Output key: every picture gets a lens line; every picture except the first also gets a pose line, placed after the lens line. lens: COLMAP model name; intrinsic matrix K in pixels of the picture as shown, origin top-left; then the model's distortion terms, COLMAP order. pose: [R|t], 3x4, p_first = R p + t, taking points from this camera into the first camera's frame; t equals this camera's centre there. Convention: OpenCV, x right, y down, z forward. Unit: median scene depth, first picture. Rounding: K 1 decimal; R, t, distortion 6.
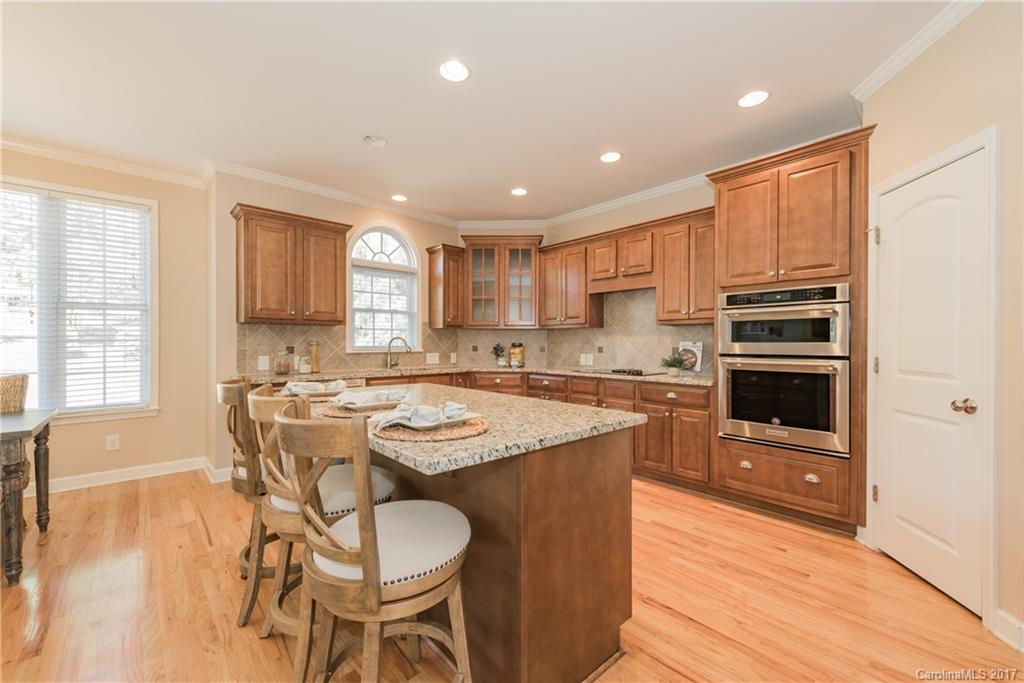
lens RADIAL K [[409.9, 0, 513.1], [0, 409.9, 344.3], [0, 0, 1]] dist [-0.002214, -0.000477]
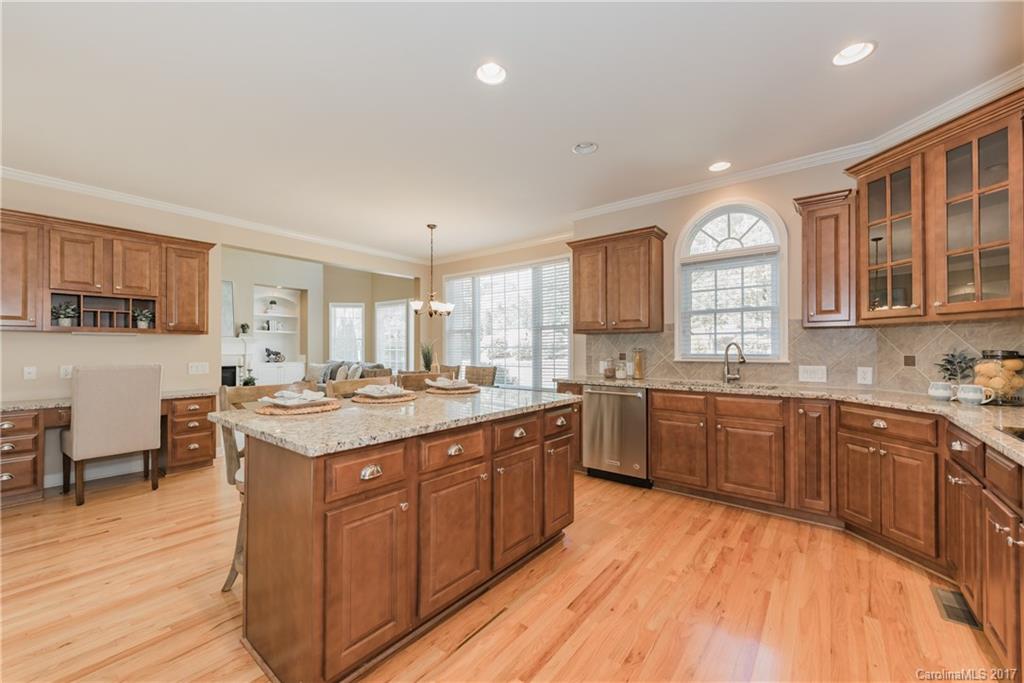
lens RADIAL K [[409.9, 0, 513.1], [0, 409.9, 344.3], [0, 0, 1]] dist [-0.002214, -0.000477]
pose [[0.129356, -0.012635, -0.991518, 0.555444], [-0.002162, 0.999913, -0.013024, -0.004740], [0.991596, 0.003829, 0.129318, 0.626422]]
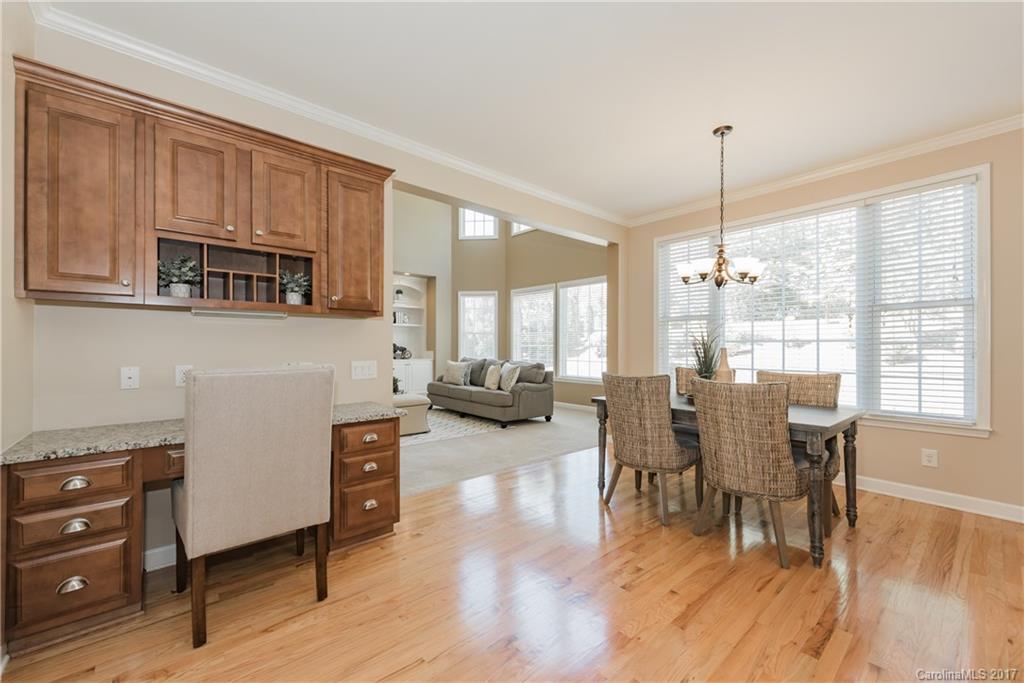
lens RADIAL K [[398.4, 0, 512.4], [0, 398.4, 344.8], [0, 0, 1]] dist [0.001919, 0.000002]
pose [[-0.043686, -0.006145, -0.999026, -0.072656], [-0.007543, 0.999955, -0.005820, 0.007193], [0.999017, 0.007282, -0.043730, 0.132734]]
